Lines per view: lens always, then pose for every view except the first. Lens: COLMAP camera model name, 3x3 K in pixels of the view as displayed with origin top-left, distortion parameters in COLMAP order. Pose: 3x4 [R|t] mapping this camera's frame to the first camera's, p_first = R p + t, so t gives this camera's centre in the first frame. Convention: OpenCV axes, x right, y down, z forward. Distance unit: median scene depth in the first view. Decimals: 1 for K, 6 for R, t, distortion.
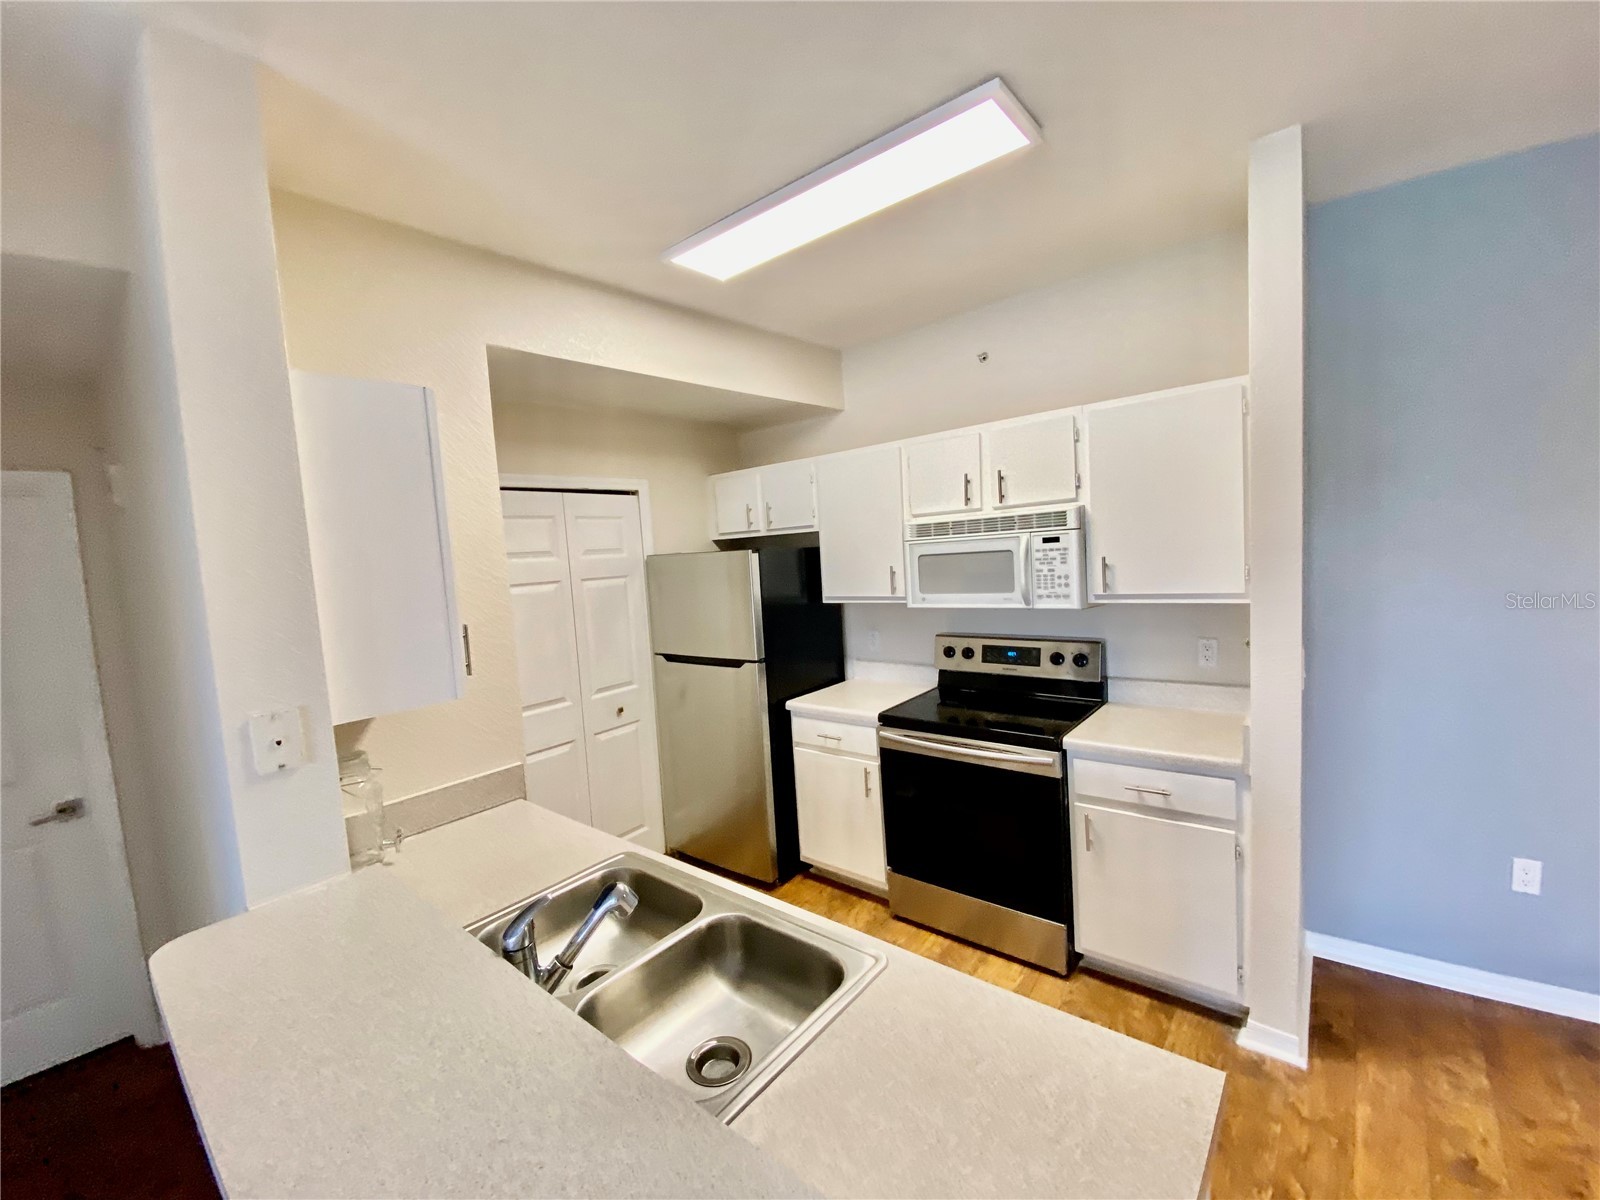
lens RADIAL K [[651.5, 0, 789.5], [0, 651.5, 602.2], [0, 0, 1]] dist [0.018236, -0.019142]
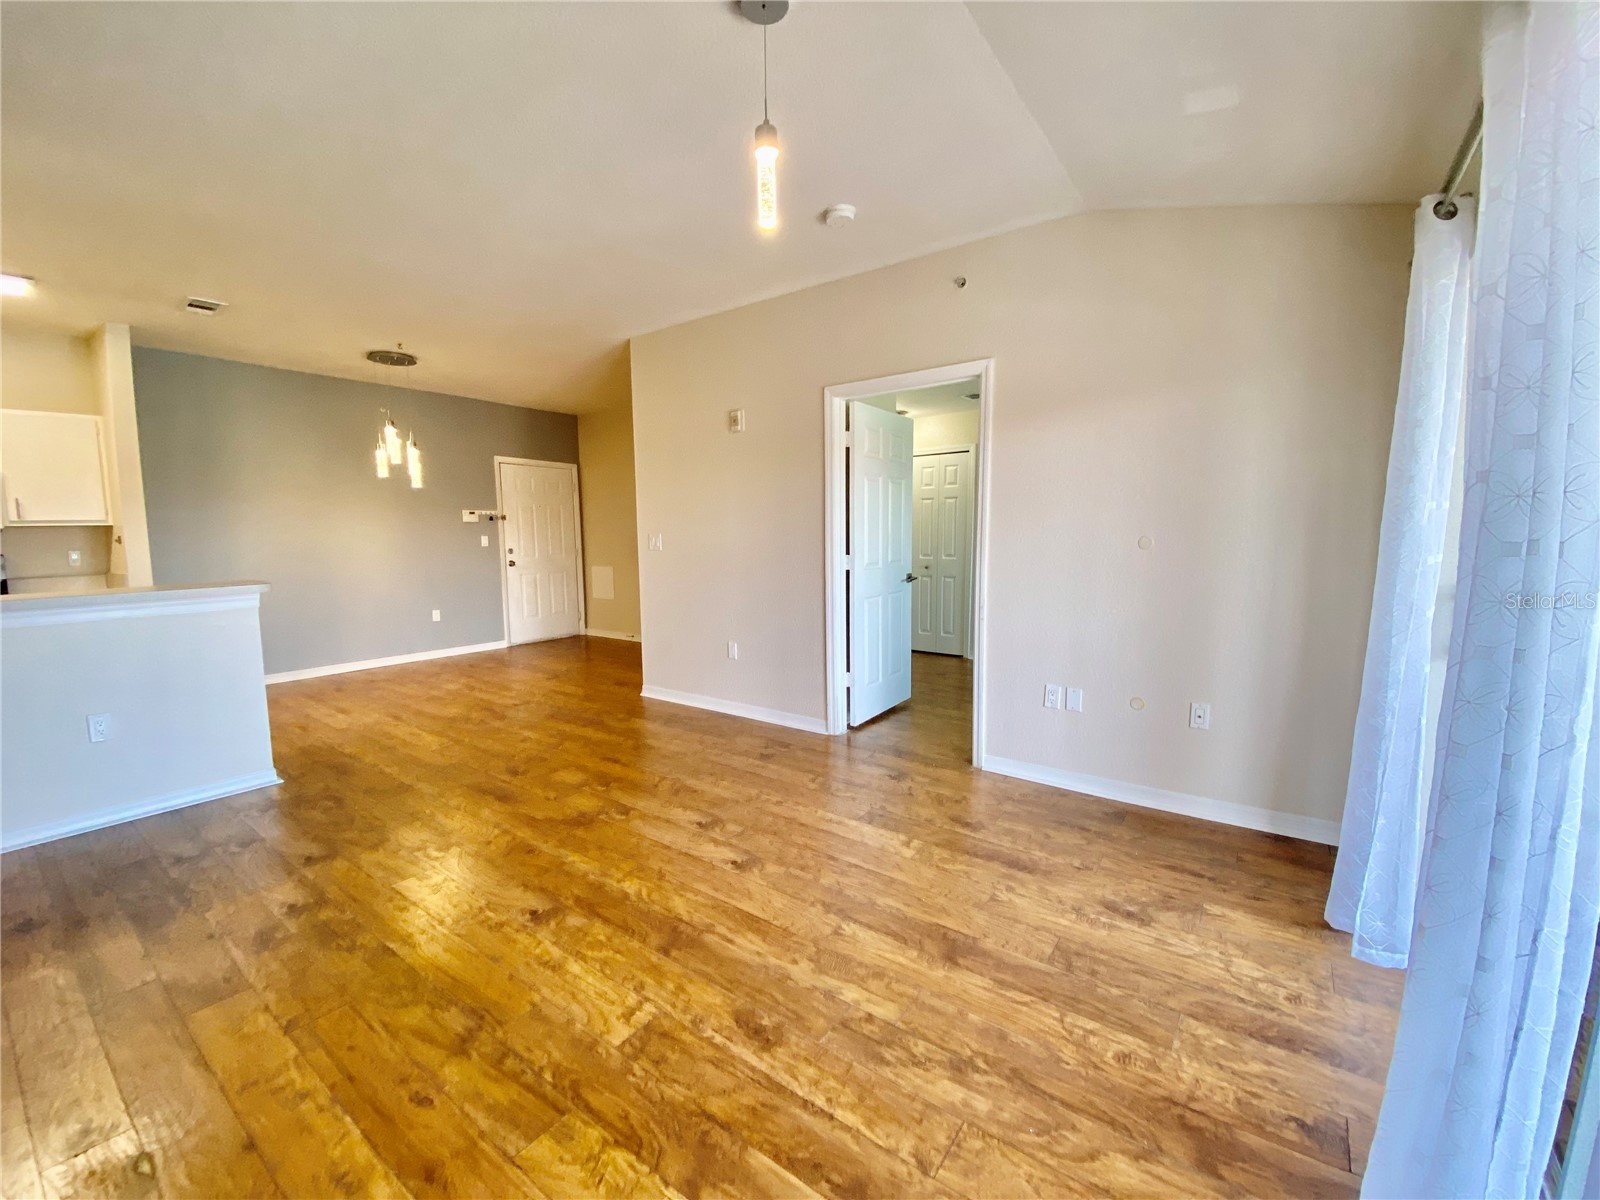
lens RADIAL K [[651.5, 0, 789.5], [0, 651.5, 602.2], [0, 0, 1]] dist [0.018236, -0.019142]
pose [[-0.048667, -0.040750, 0.997983, -1.162684], [0.097886, 0.994163, 0.045367, 0.287773], [-0.994007, 0.099897, -0.044394, -0.815320]]
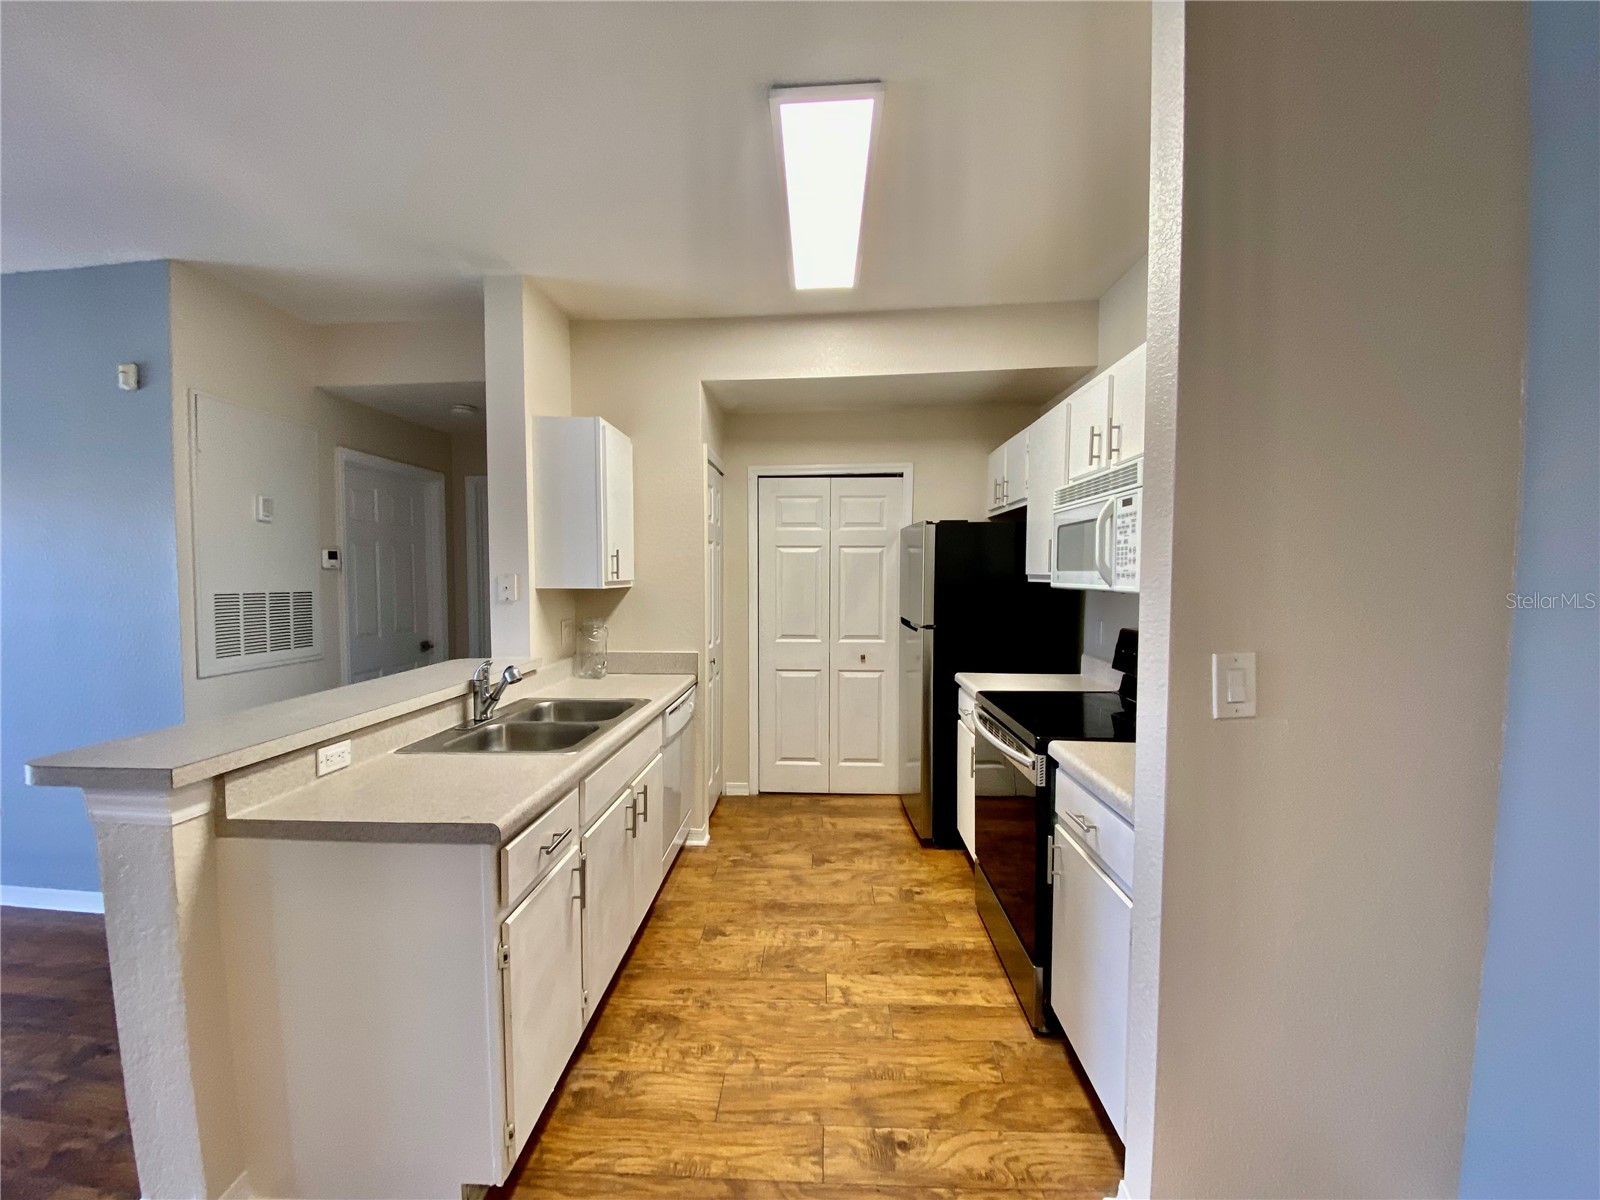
lens RADIAL K [[651.5, 0, 789.5], [0, 651.5, 602.2], [0, 0, 1]] dist [0.018236, -0.019142]
pose [[0.592063, 0.104335, -0.799109, 0.720608], [-0.104026, 0.993183, 0.052601, 0.019481], [0.799149, 0.051985, 0.598881, 0.198476]]
